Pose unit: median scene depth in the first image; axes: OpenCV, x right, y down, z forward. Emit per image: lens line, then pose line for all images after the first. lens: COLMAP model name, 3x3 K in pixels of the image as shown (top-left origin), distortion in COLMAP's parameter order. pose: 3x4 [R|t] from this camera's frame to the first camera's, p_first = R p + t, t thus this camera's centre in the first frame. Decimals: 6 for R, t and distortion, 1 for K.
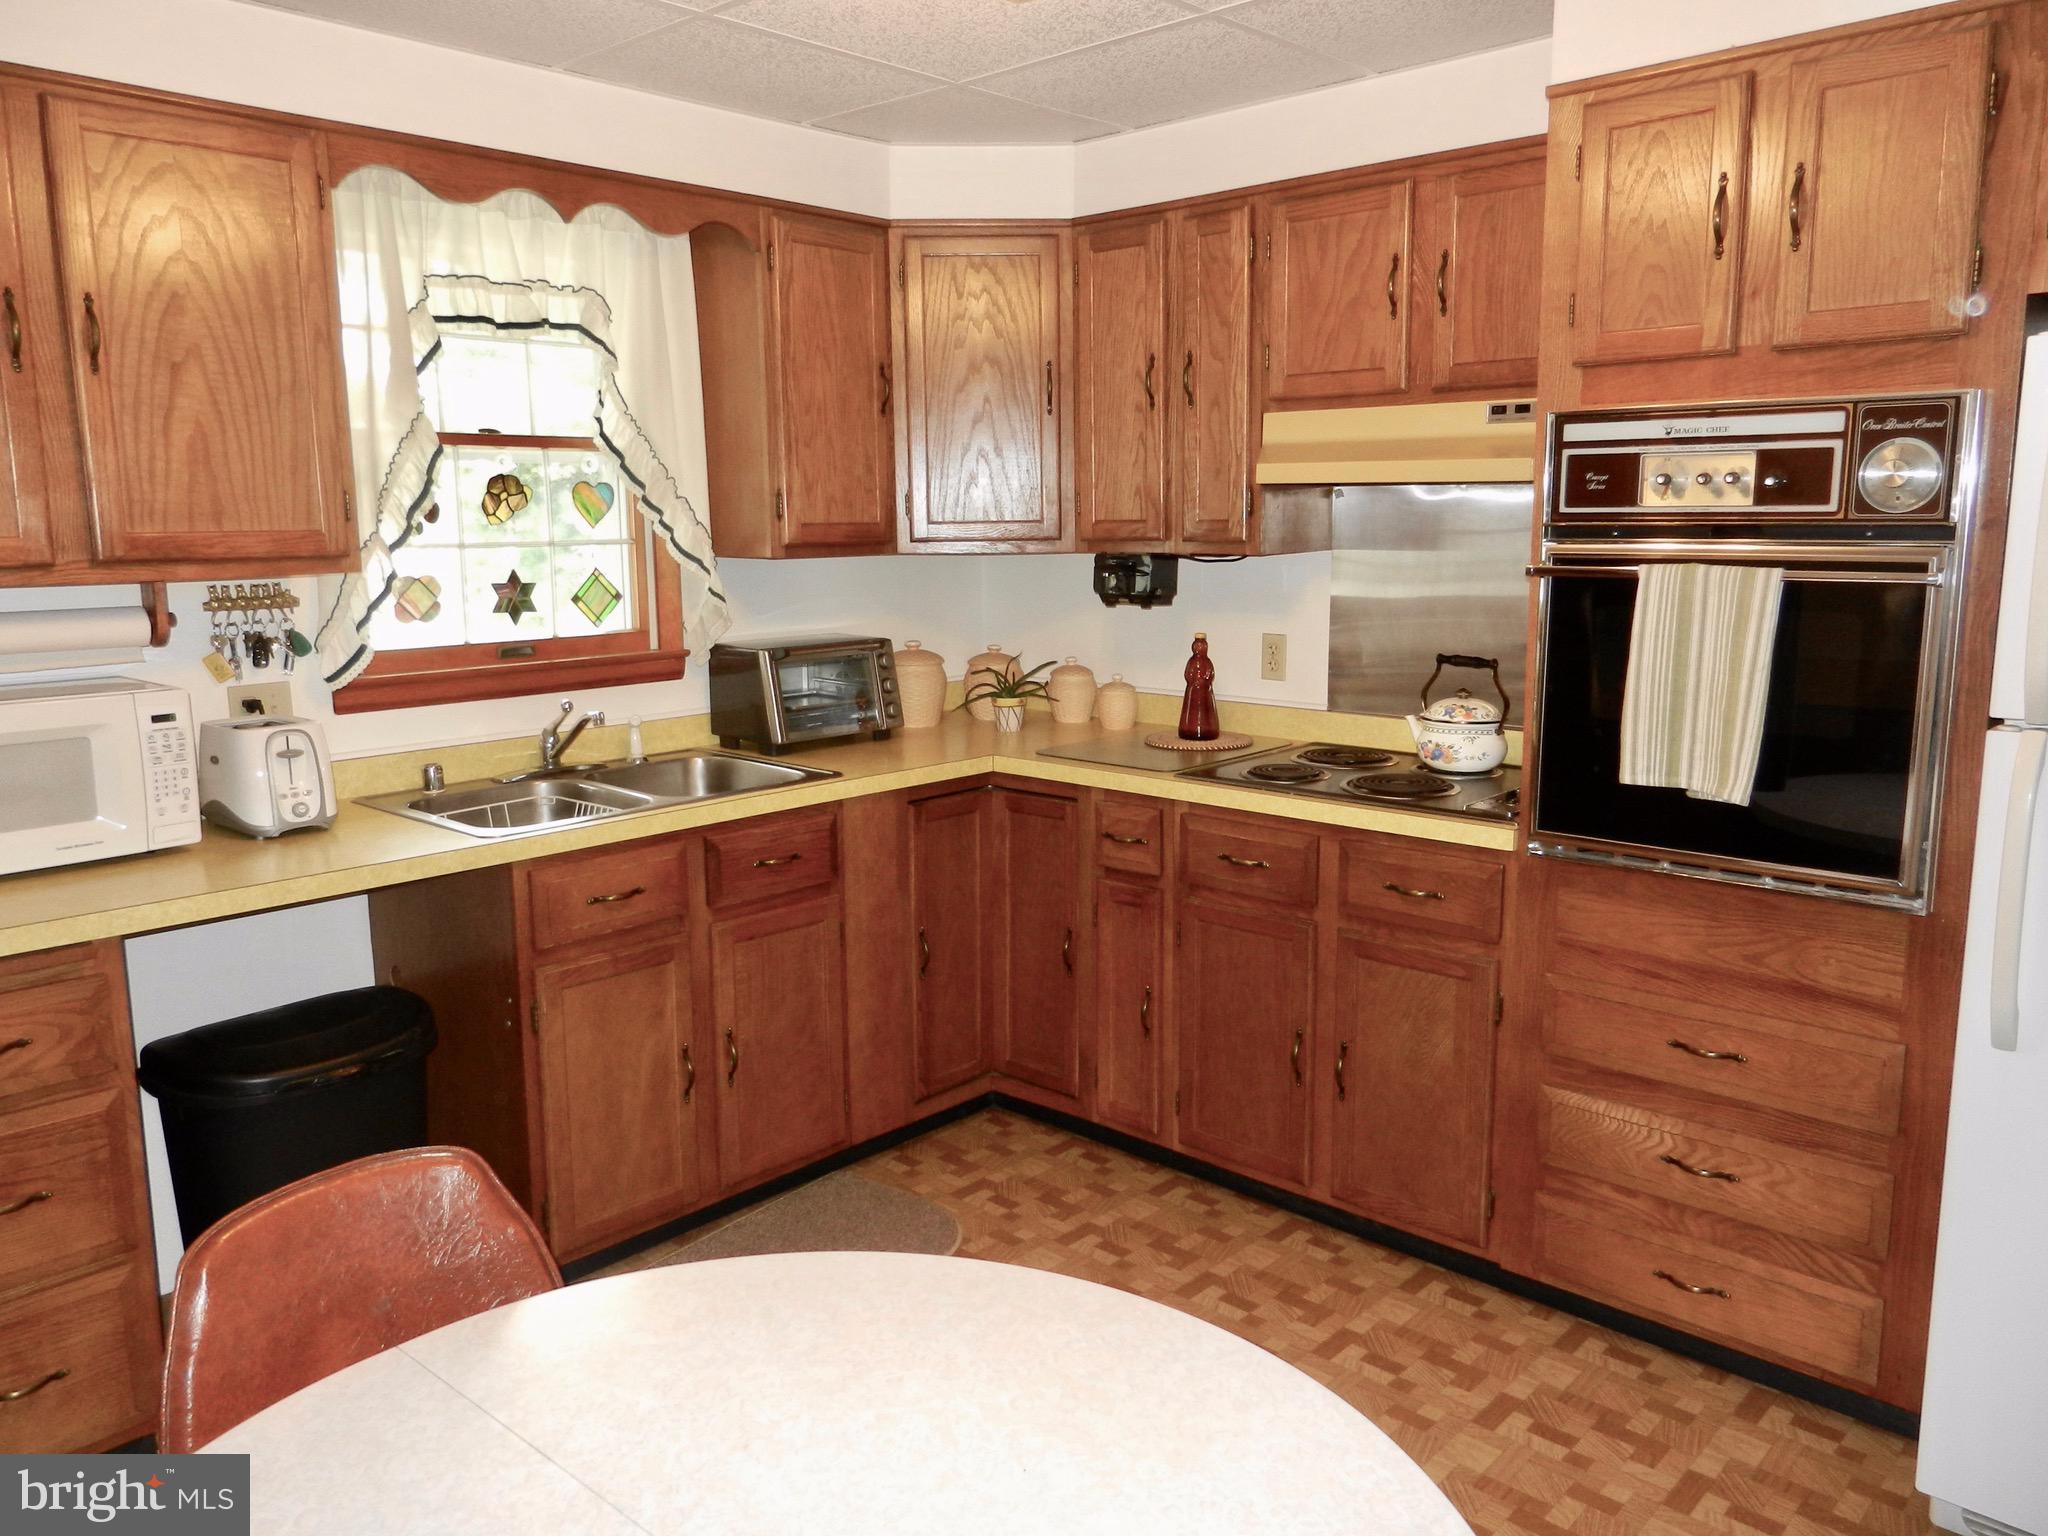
lens RADIAL K [[1522.7, 0, 1021.0], [0, 1522.7, 765.9], [0, 0, 1]] dist [0.011548, 0.004928]
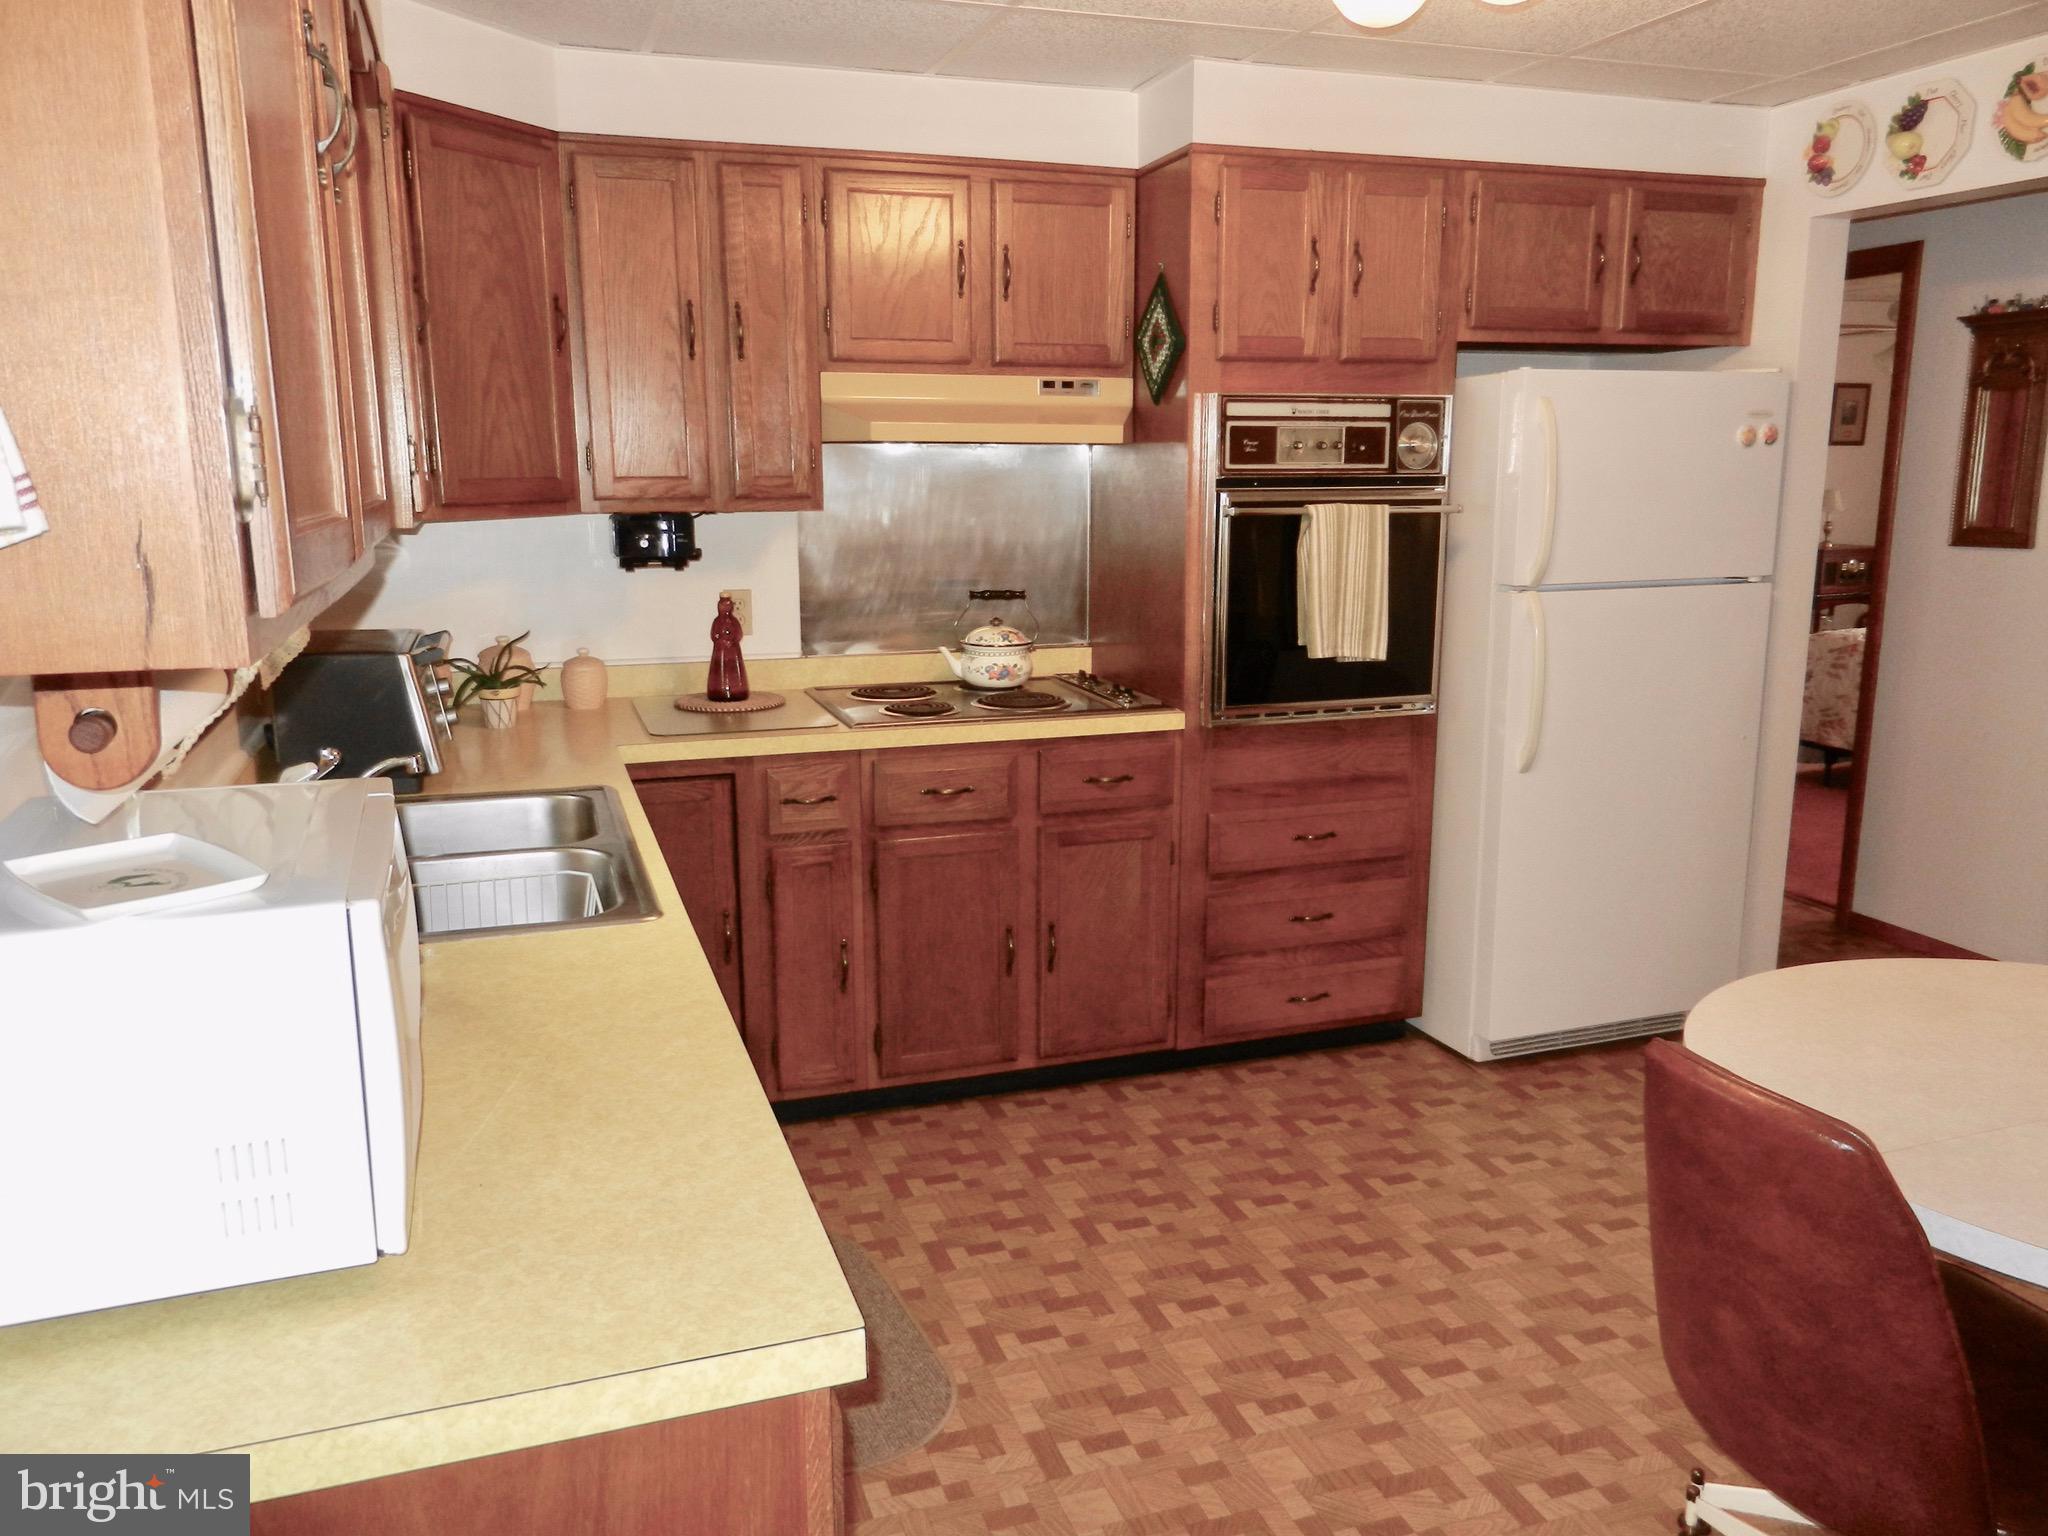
lens RADIAL K [[1522.7, 0, 1007.5], [0, 1522.7, 762.2], [0, 0, 1]] dist [0.011548, 0.004928]
pose [[0.476818, -0.166407, 0.863107, -0.810659], [0.144328, 0.983412, 0.109869, -0.074924], [-0.867072, 0.072183, 0.492926, 0.450860]]
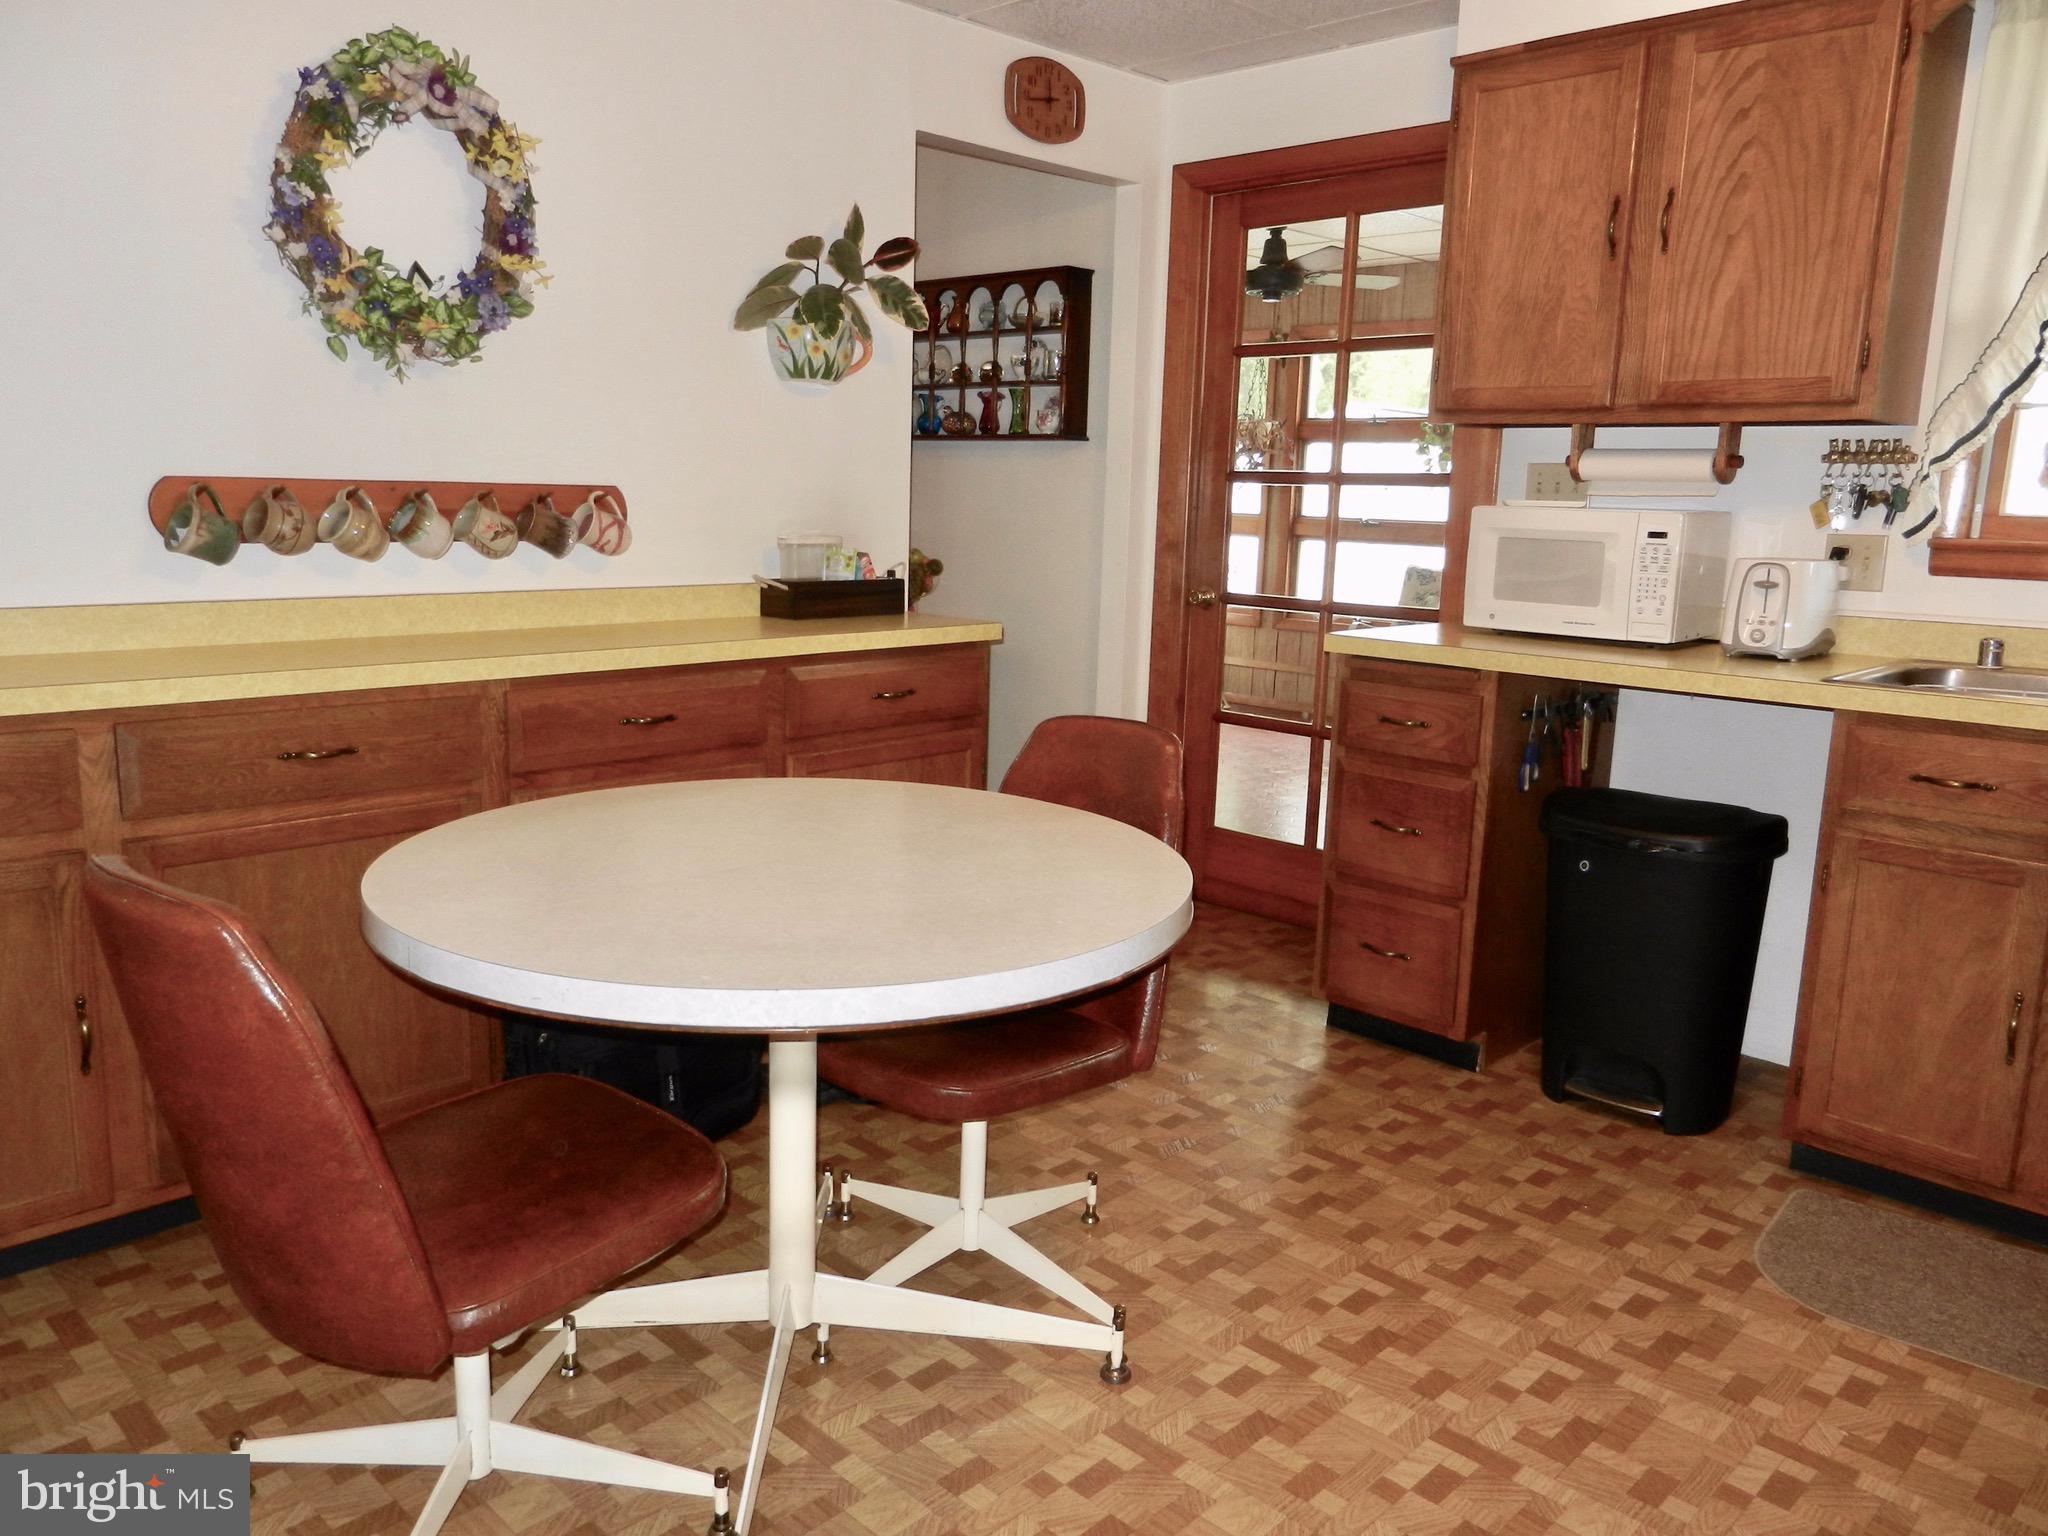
lens RADIAL K [[1522.7, 0, 1019.8], [0, 1522.7, 764.2], [0, 0, 1]] dist [0.011548, 0.004928]
pose [[-0.024877, 0.189220, -0.981620, 0.592533], [-0.191157, 0.962905, 0.190457, 0.009069], [0.981244, 0.192381, 0.012216, 0.445346]]
